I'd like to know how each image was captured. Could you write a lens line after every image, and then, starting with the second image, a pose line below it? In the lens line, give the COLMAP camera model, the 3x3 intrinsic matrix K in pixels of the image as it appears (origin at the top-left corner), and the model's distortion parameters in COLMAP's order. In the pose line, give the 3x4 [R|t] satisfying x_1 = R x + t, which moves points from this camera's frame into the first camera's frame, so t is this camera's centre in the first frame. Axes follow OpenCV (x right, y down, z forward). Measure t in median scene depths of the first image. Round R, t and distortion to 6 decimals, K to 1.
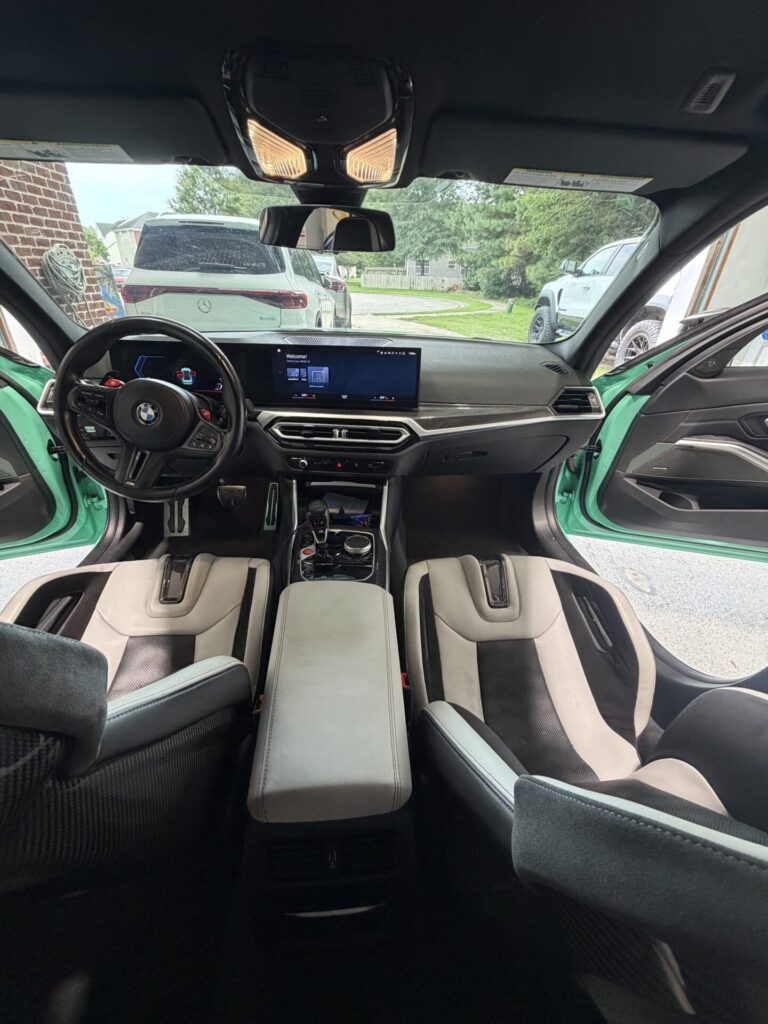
lens RADIAL K [[415.9, 0, 384.0], [0, 415.9, 512.0], [0, 0, 1]] dist [-0.003031, -0.000168]
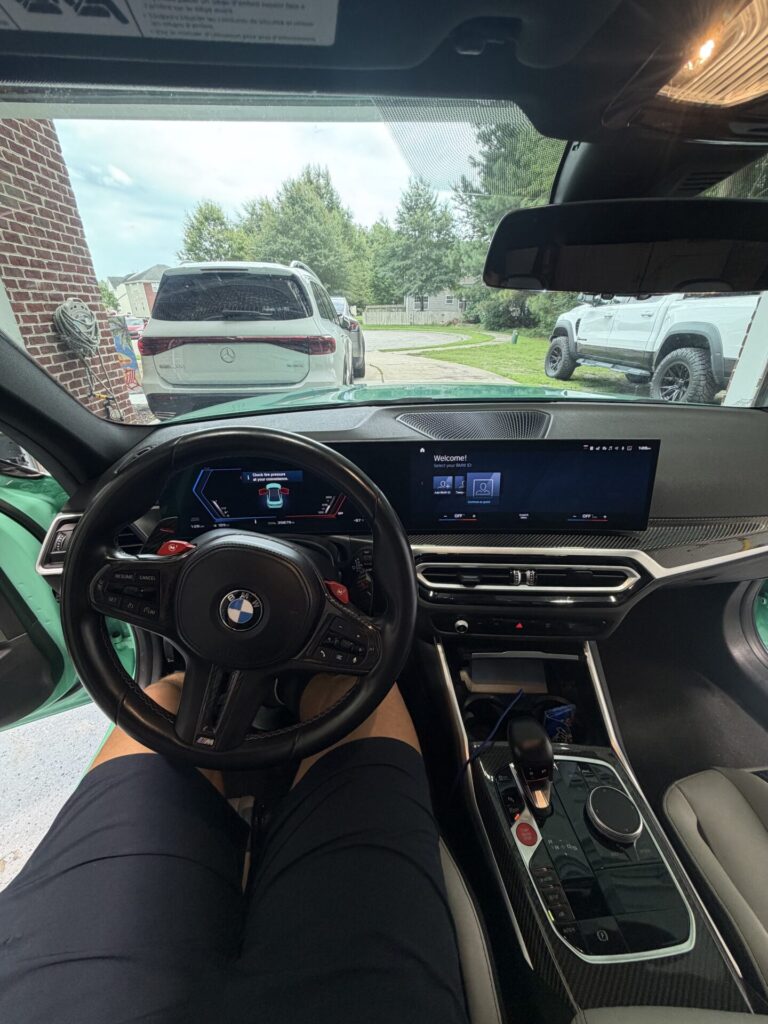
lens RADIAL K [[419.2, 0, 384.0], [0, 419.2, 512.0], [0, 0, 1]] dist [-0.001394, -0.000210]
pose [[0.999185, -0.036992, -0.016140, -0.067619], [0.035704, 0.996627, -0.073885, -0.056212], [0.018818, 0.073248, 0.997136, 0.084783]]
